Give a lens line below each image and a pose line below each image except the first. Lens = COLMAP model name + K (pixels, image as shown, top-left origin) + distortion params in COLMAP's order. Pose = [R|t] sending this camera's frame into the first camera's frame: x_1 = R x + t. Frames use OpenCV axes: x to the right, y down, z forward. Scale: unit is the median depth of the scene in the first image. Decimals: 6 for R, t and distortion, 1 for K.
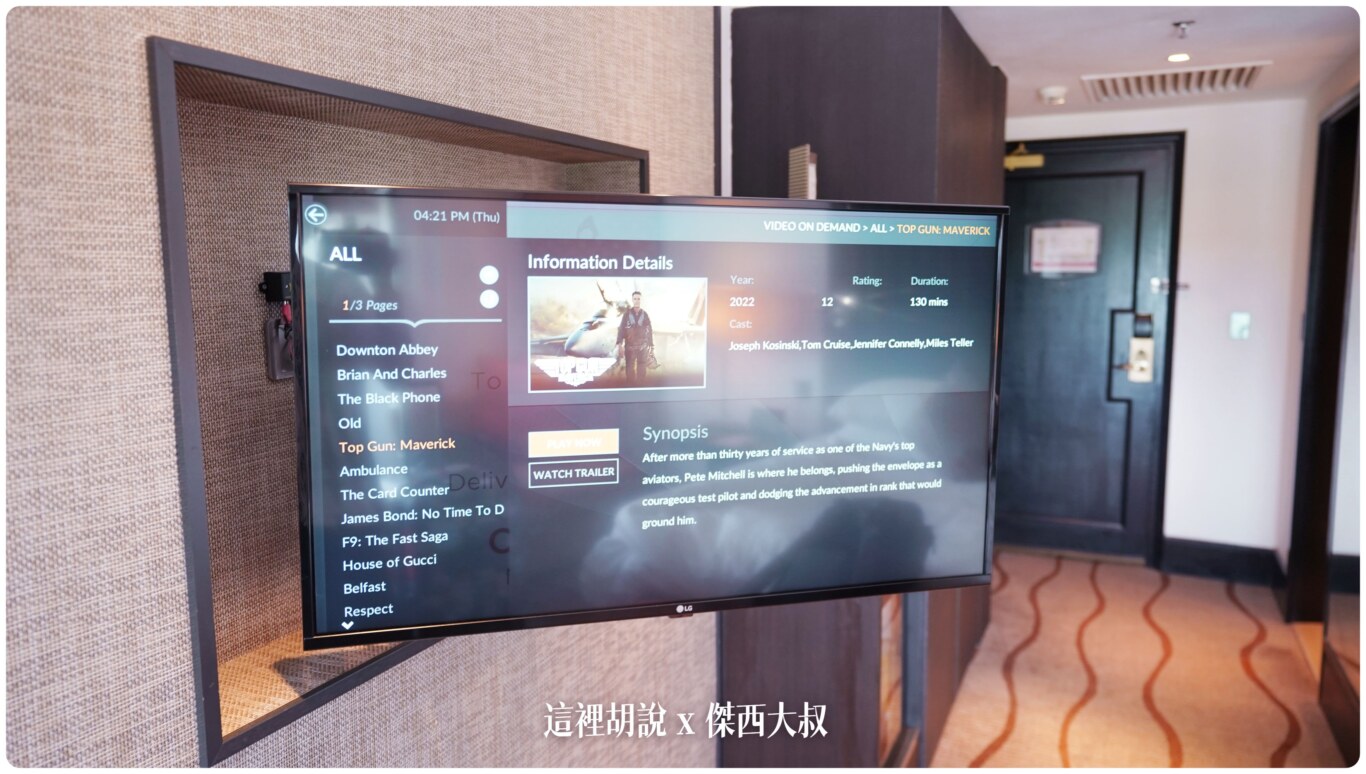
lens RADIAL K [[966.5, 0, 683.0], [0, 966.5, 387.0], [0, 0, 1]] dist [0.008084, 0.001792]
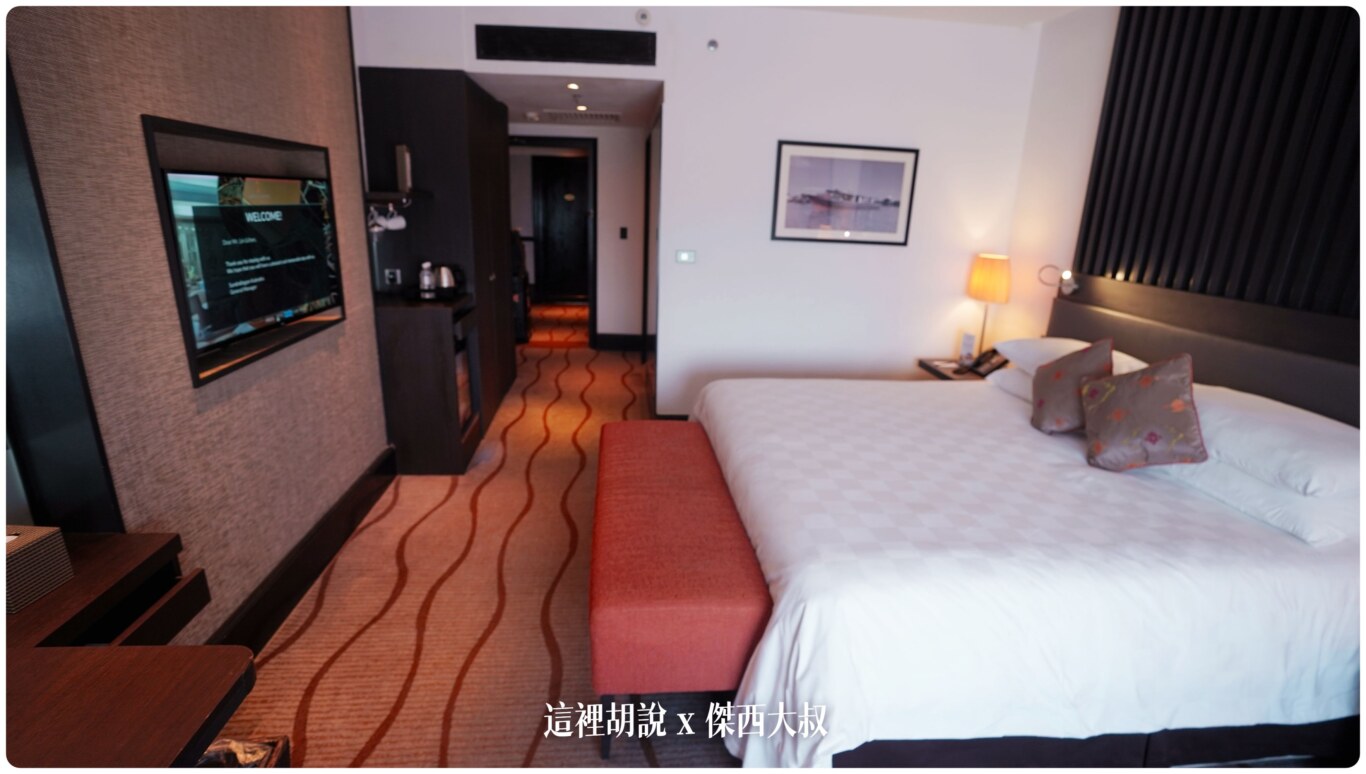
lens RADIAL K [[623.9, 0, 675.8], [0, 623.9, 380.4], [0, 0, 1]] dist [-0.070827, 0.025943]
pose [[0.867008, -0.105695, 0.486955, -0.065057], [0.025189, 0.985292, 0.169012, 0.052896], [-0.497657, -0.134269, 0.856919, -0.536297]]
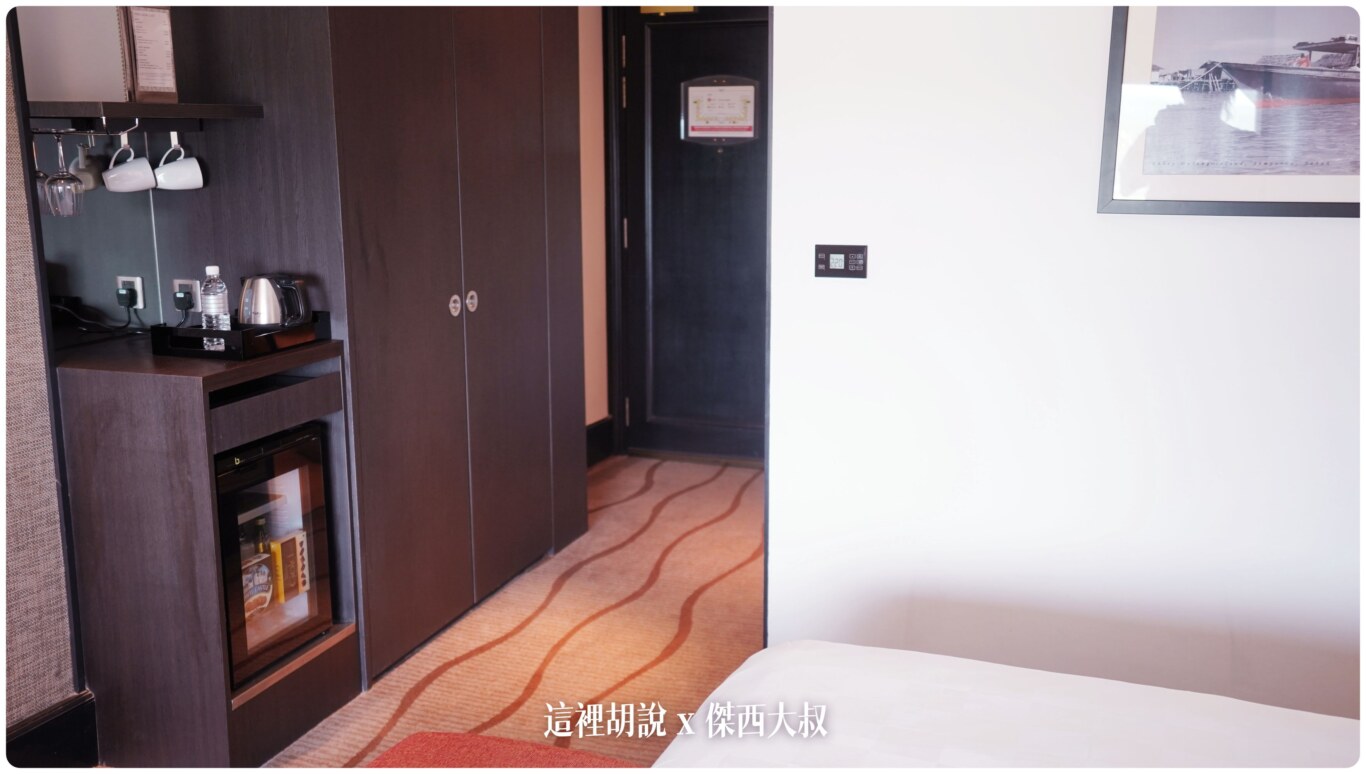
lens RADIAL K [[1242.0, 0, 683.0], [0, 1242.0, 387.0], [0, 0, 1]] dist [0.012377, -0.001060]
pose [[0.997232, -0.009747, 0.073708, 0.546120], [0.004072, 0.997042, 0.076754, 0.036469], [-0.074238, -0.076242, 0.994322, -0.240742]]
